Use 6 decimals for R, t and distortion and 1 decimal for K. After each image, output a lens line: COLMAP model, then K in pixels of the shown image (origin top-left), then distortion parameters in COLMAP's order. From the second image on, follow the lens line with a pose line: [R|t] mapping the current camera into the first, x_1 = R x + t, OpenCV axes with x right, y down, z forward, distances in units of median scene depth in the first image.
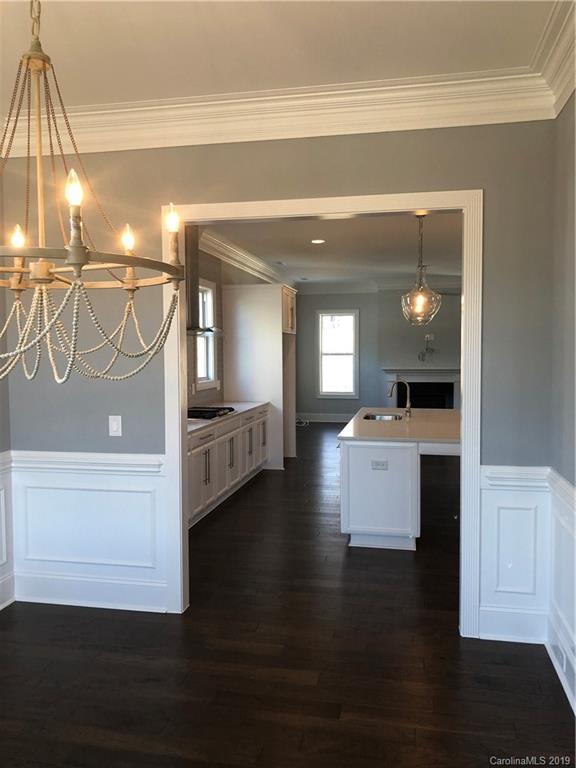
lens RADIAL K [[625.9, 0, 288.0], [0, 625.9, 384.0], [0, 0, 1]] dist [0.015311, 0.001937]
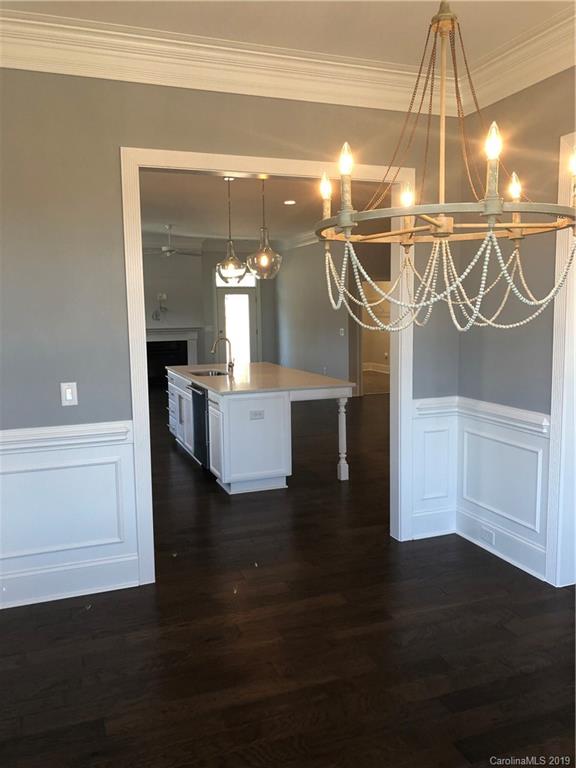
lens RADIAL K [[624.8, 0, 286.8], [0, 624.8, 380.3], [0, 0, 1]] dist [0.028764, -0.007296]
pose [[0.850474, -0.070709, 0.521242, -0.458214], [0.041014, 0.996821, 0.068304, -0.000533], [-0.524415, -0.036712, 0.850671, 0.083778]]
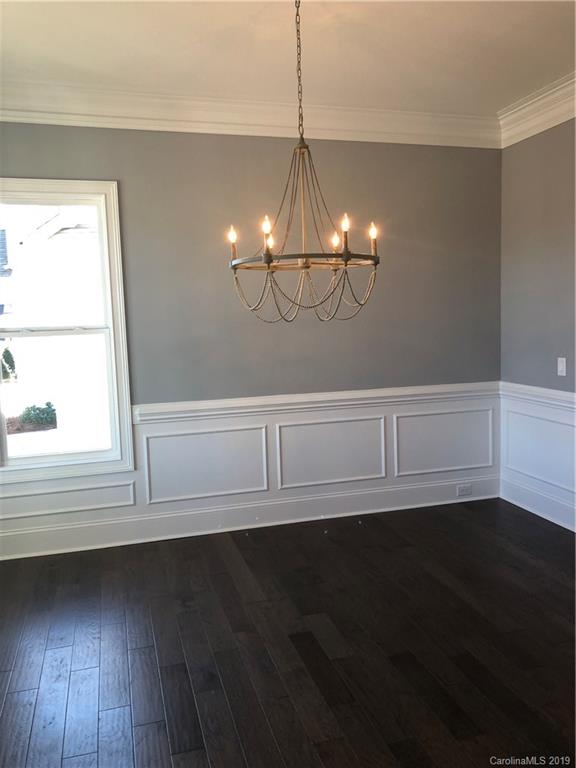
lens RADIAL K [[631.2, 0, 300.5], [0, 631.2, 382.5], [0, 0, 1]] dist [0.031805, -0.000912]
pose [[0.461451, 0.085967, -0.882991, 0.510545], [-0.022886, 0.996116, 0.085020, 0.007843], [0.886870, -0.019024, 0.461627, 0.041338]]
